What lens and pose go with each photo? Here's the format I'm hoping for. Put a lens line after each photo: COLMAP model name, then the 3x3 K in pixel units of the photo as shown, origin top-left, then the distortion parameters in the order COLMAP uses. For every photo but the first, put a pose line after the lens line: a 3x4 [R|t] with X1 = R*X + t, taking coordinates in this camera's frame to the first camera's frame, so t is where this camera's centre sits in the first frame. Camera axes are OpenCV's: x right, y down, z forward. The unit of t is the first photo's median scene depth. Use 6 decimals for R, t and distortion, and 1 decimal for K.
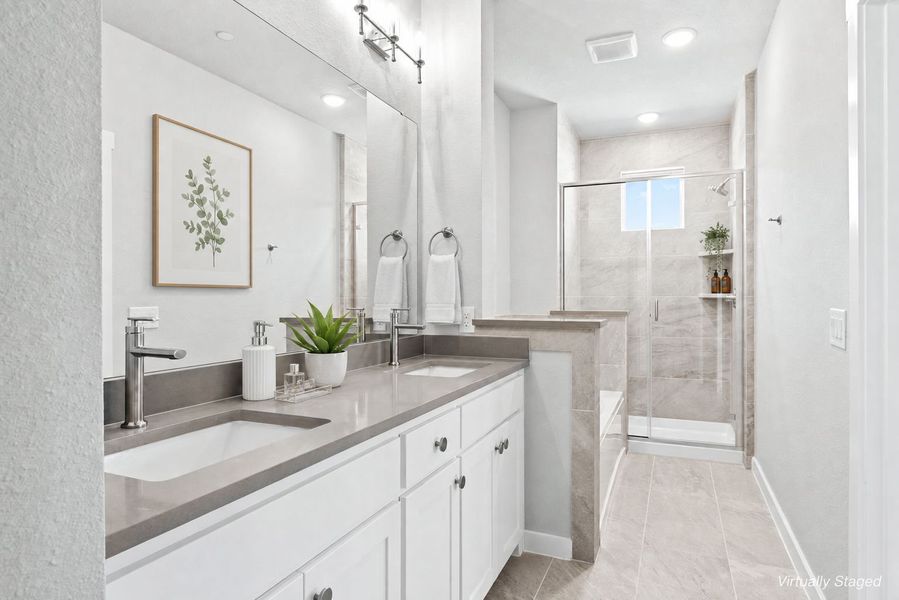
lens RADIAL K [[532.3, 0, 450.6], [0, 532.3, 299.7], [0, 0, 1]] dist [-0.010932, 0.007037]
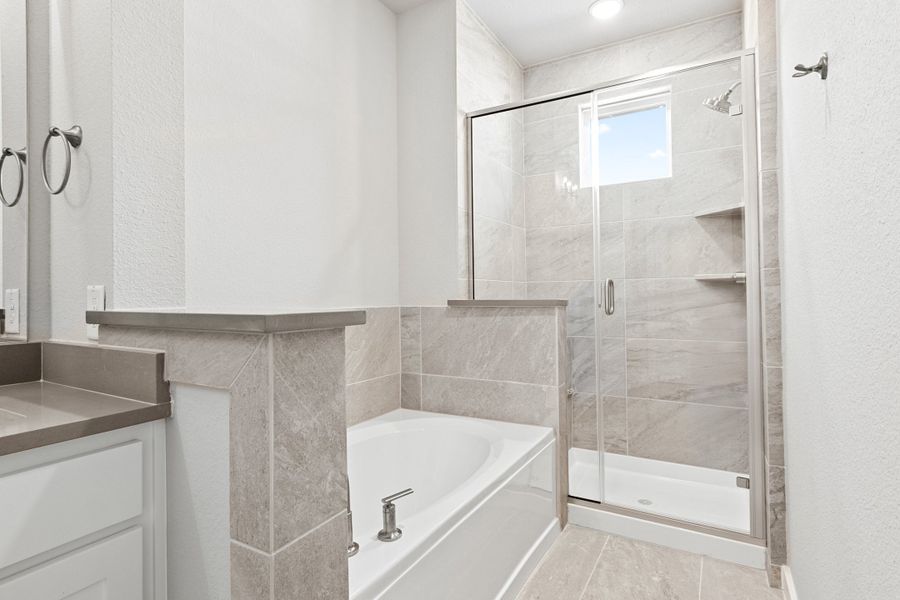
lens RADIAL K [[470.4, 0, 428.1], [0, 470.4, 289.3], [0, 0, 1]] dist [0.002882, 0.000313]
pose [[0.986882, -0.010641, -0.161090, 0.281653], [0.007965, 0.999820, -0.017246, 0.019065], [0.161245, 0.015737, 0.986789, 0.446381]]
